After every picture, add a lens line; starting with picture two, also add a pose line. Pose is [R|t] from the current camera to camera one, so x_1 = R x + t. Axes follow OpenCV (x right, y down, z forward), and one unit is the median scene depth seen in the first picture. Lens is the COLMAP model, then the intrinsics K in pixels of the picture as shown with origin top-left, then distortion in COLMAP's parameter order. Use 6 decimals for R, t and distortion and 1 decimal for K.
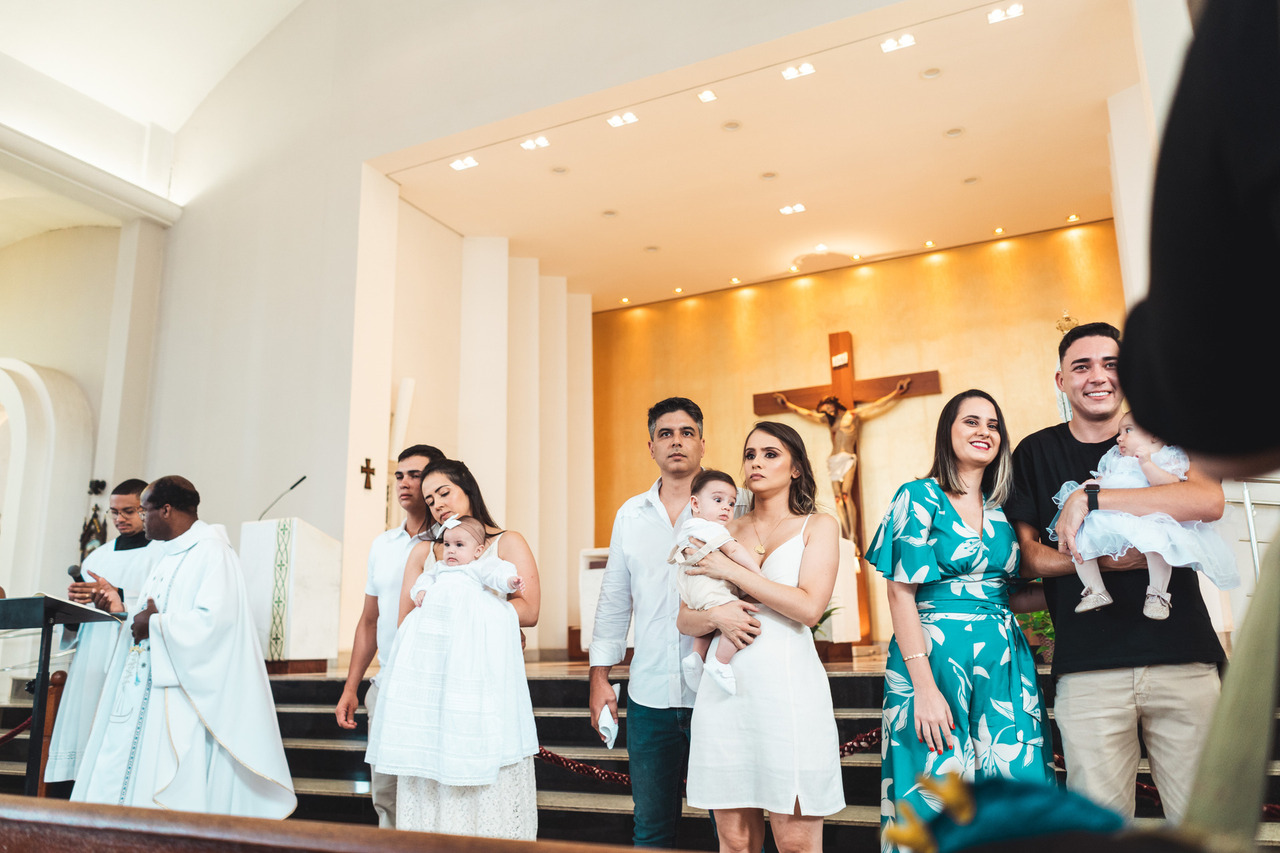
lens RADIAL K [[999.3, 0, 640.0], [0, 999.3, 426.5], [0, 0, 1]] dist [-0.004289, -0.003524]
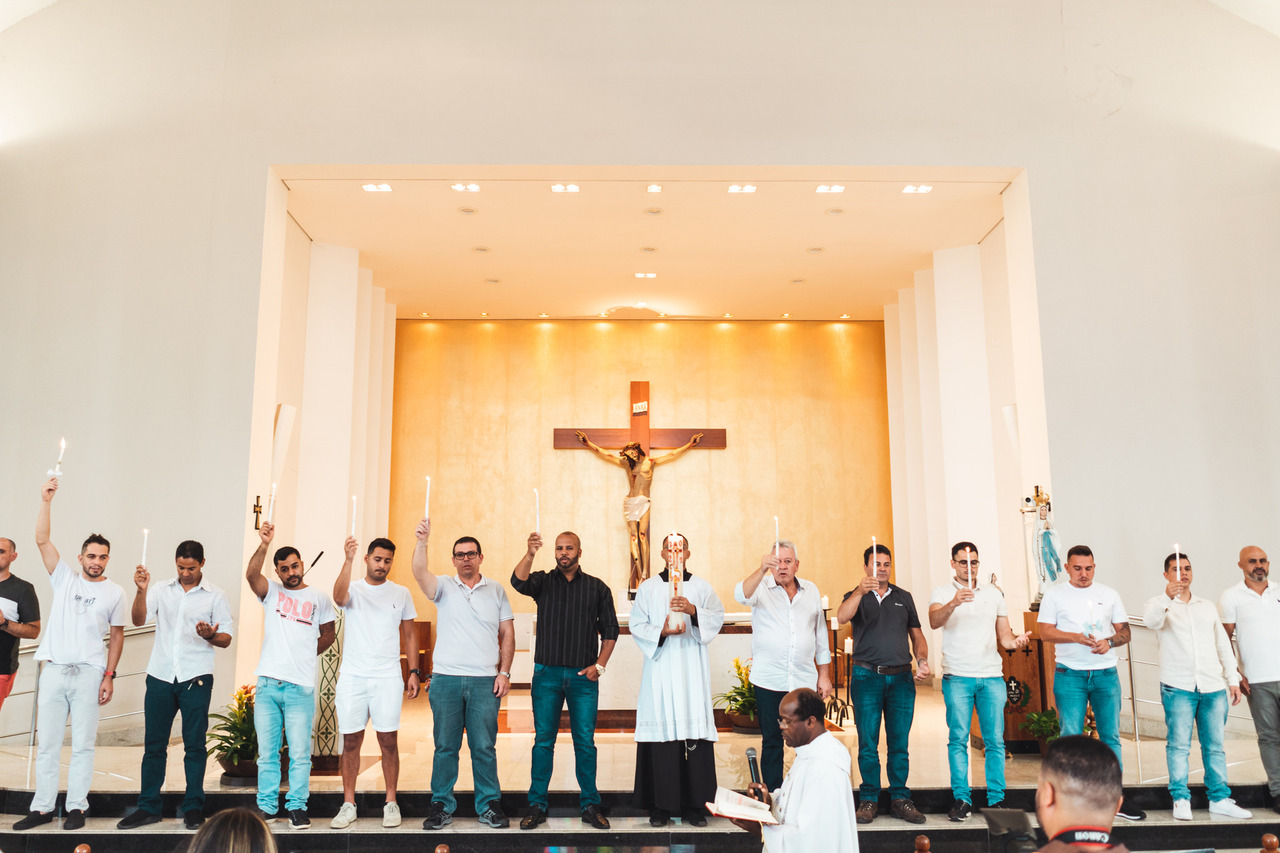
lens RADIAL K [[1029.2, 0, 637.5], [0, 1029.2, 404.1], [0, 0, 1]] dist [-0.002830, -0.006366]
pose [[0.887581, 0.102091, 0.449197, -0.311770], [-0.115120, 0.993350, 0.001707, -0.073499], [-0.446036, -0.053227, 0.893431, 0.003447]]
